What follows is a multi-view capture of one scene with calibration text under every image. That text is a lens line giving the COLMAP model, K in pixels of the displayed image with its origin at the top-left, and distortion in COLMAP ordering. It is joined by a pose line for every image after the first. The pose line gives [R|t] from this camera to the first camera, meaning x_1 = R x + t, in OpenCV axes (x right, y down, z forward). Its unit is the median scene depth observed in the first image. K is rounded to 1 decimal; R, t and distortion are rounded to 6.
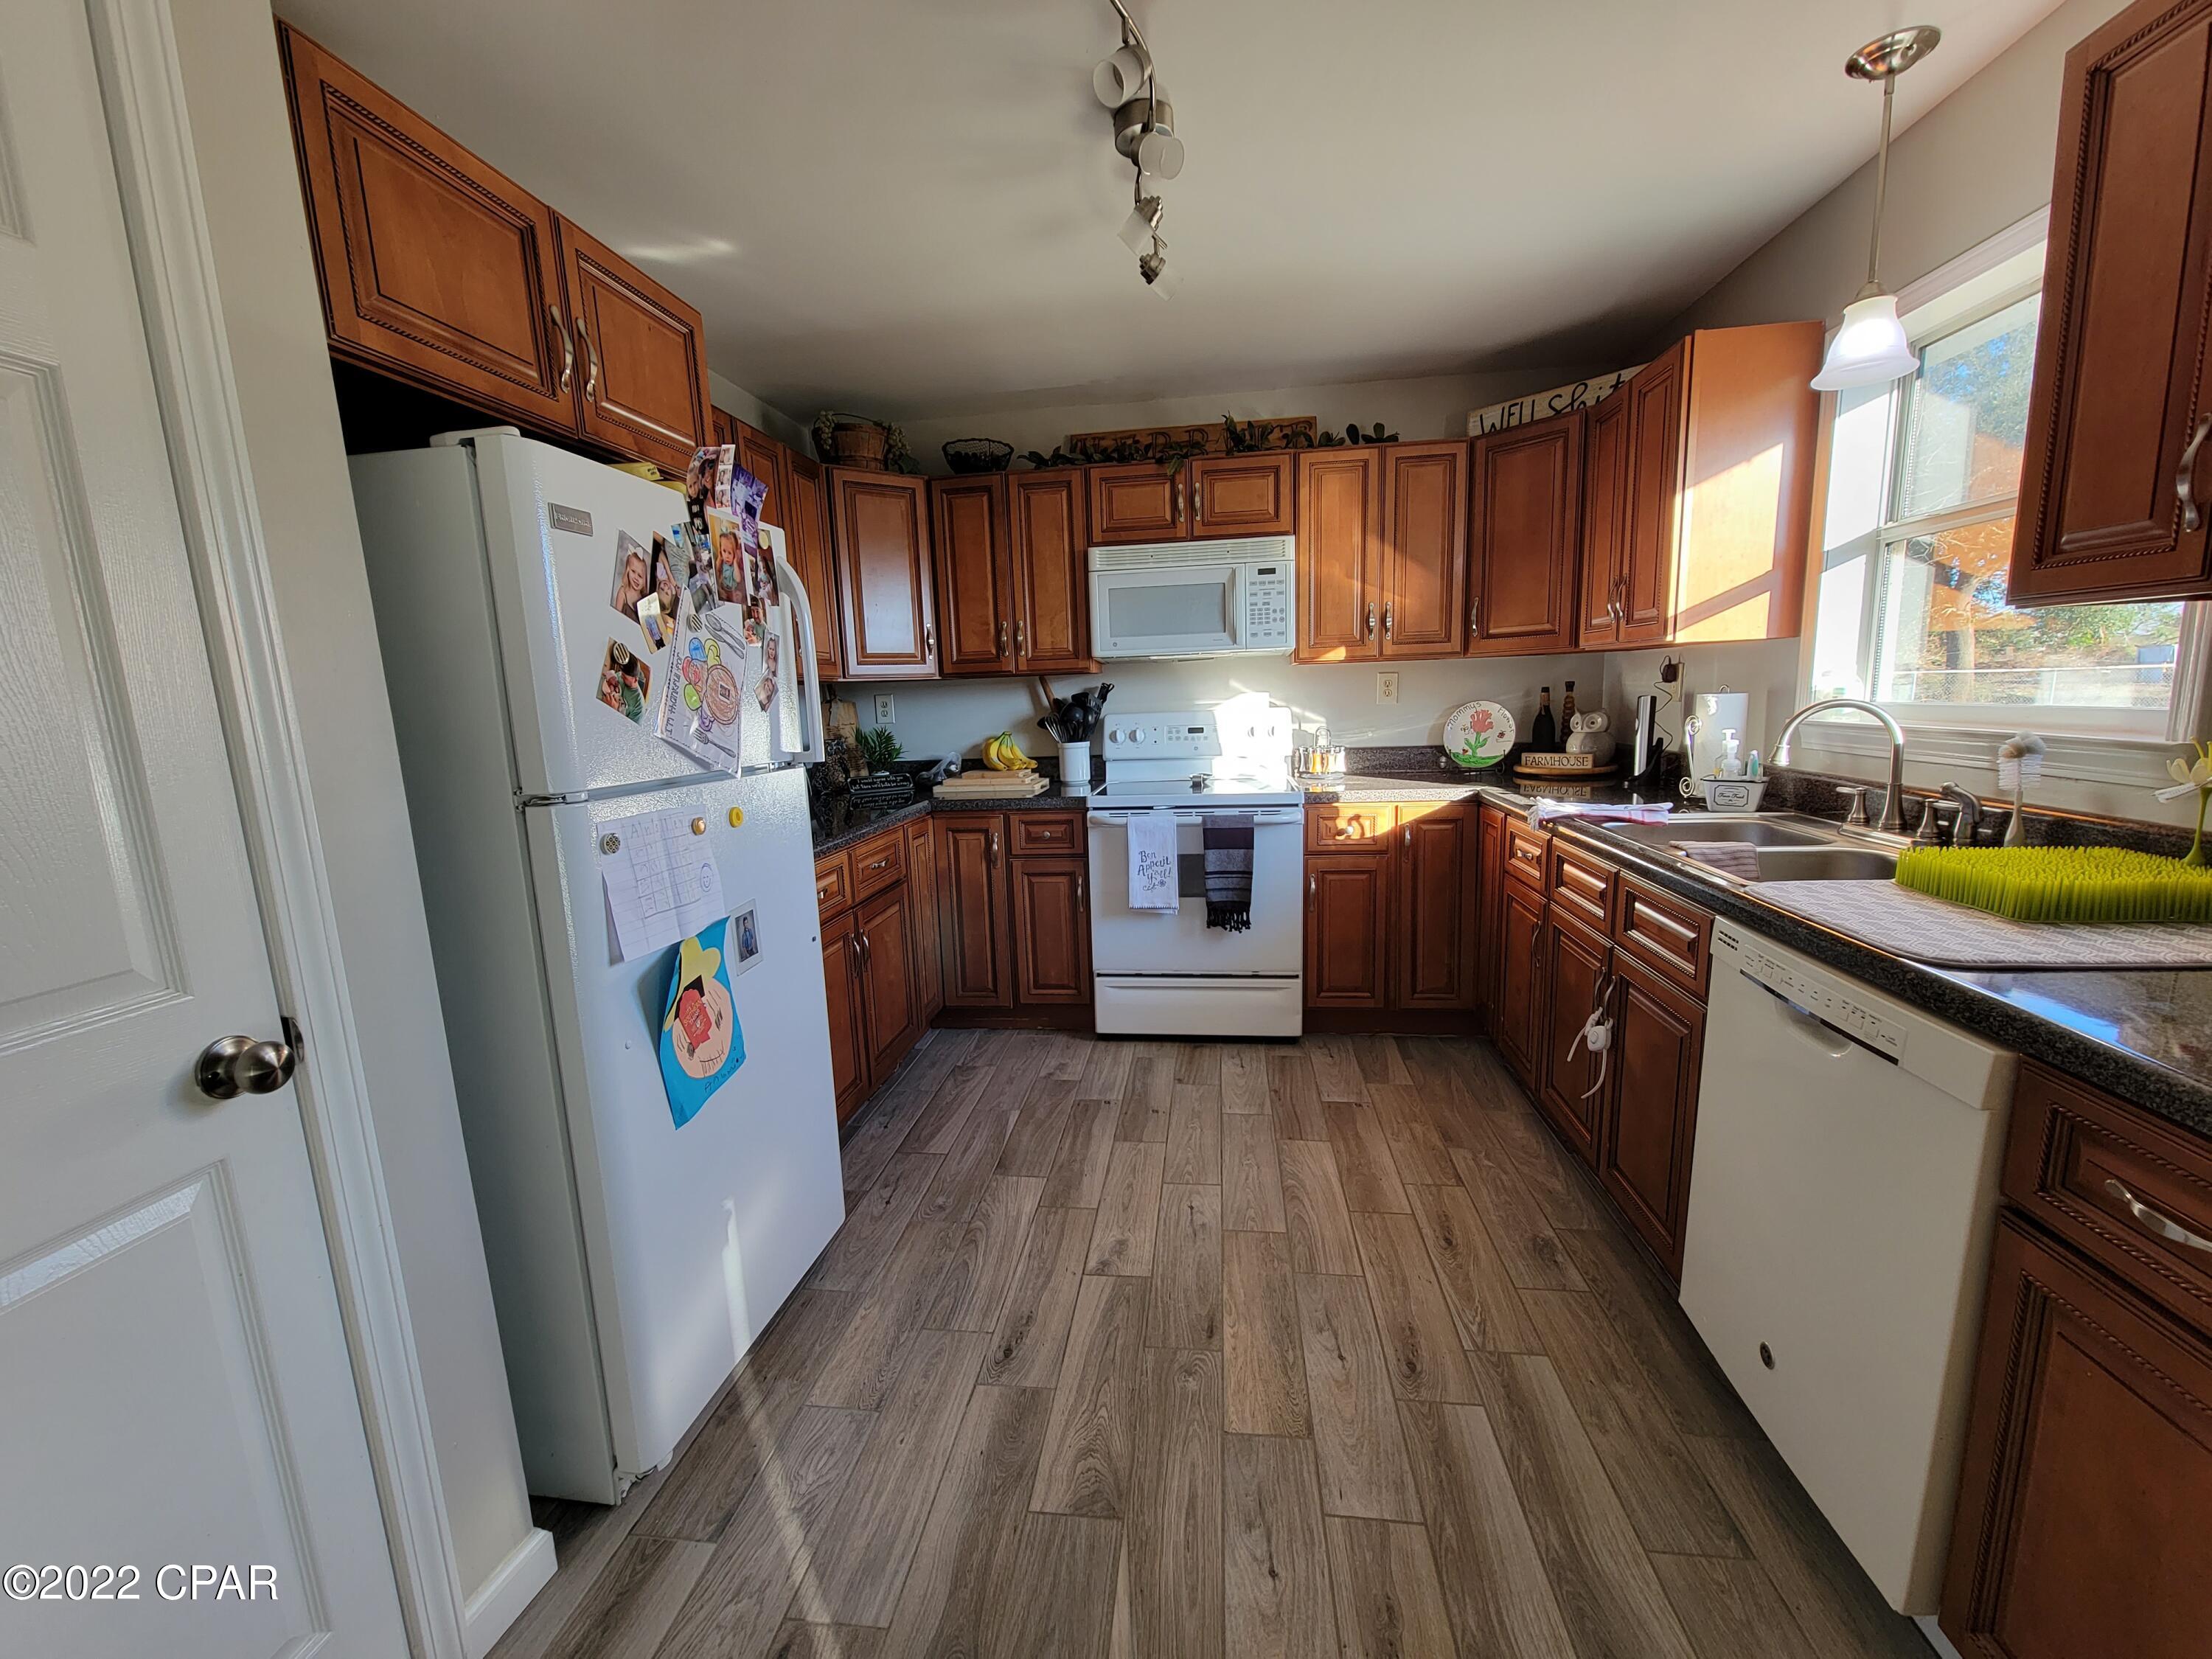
lens RADIAL K [[901.9, 0, 1101.7], [0, 901.9, 846.1], [0, 0, 1]] dist [-0.006582, -0.000375]
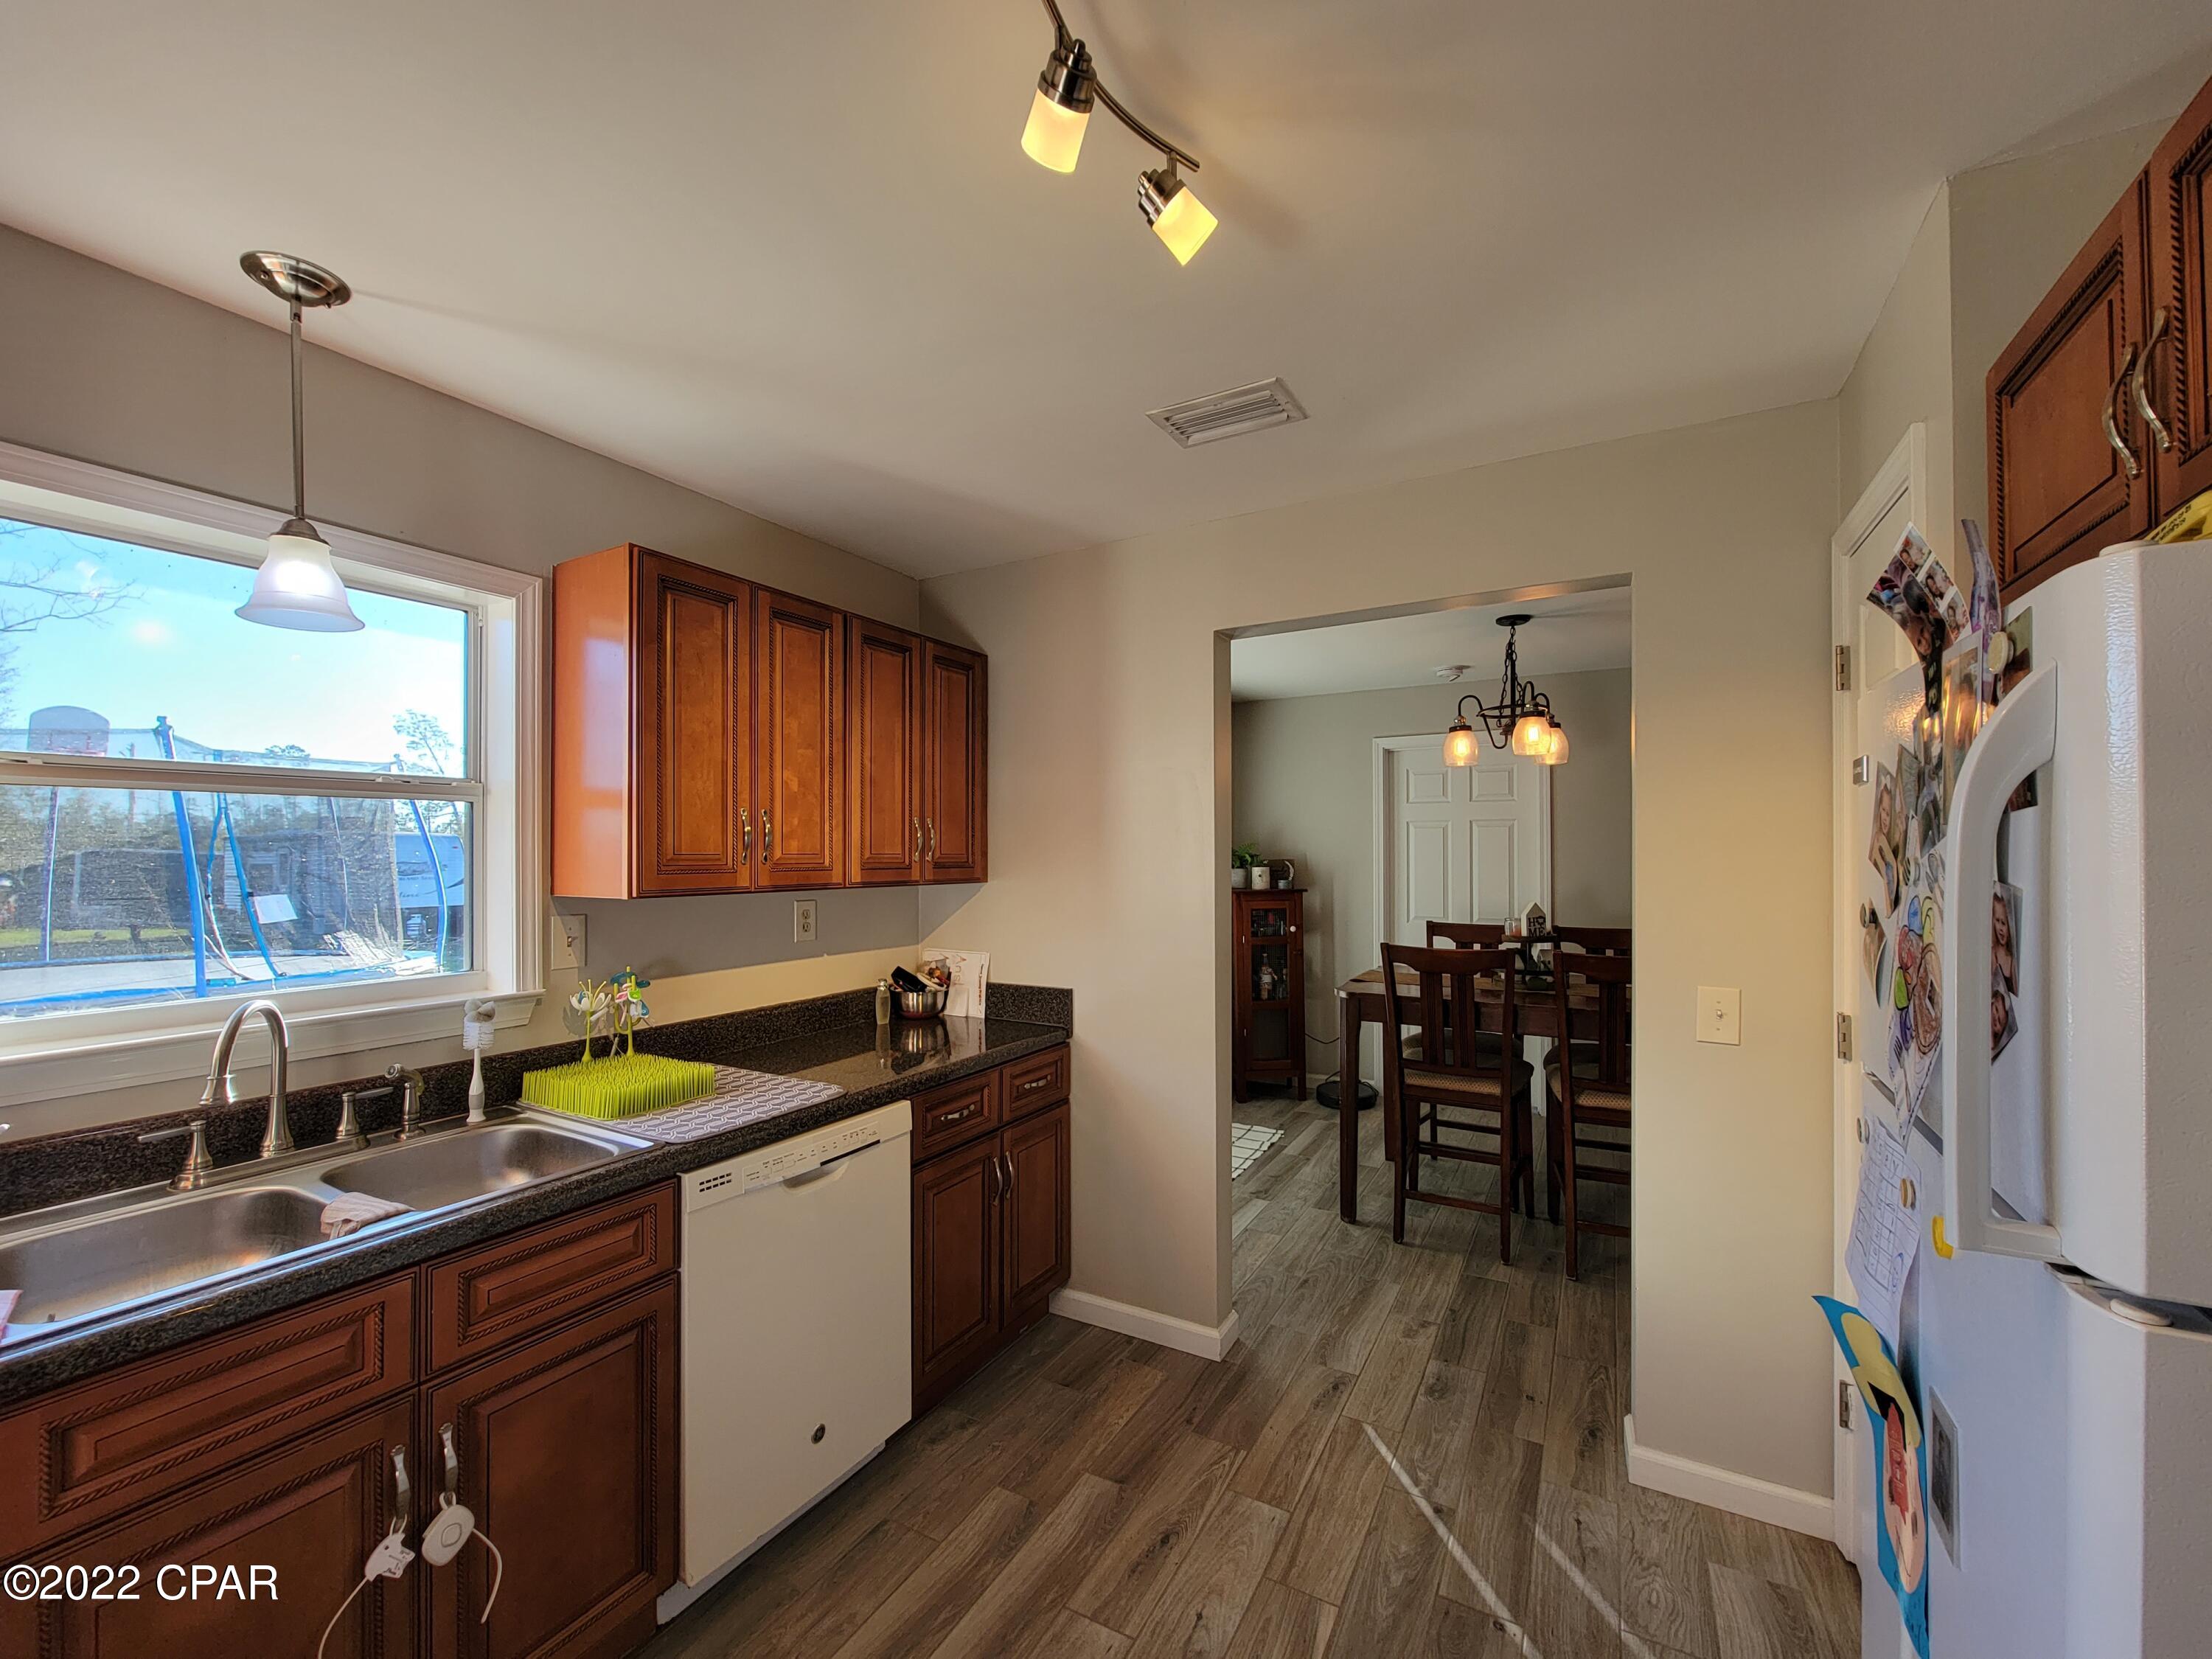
lens RADIAL K [[901.9, 0, 1101.2], [0, 901.9, 846.3], [0, 0, 1]] dist [-0.006582, -0.000375]
pose [[-0.927072, 0.043659, 0.372332, -0.116790], [0.100855, 0.985624, 0.135548, -0.265554], [-0.361062, 0.163214, -0.918148, 1.158497]]
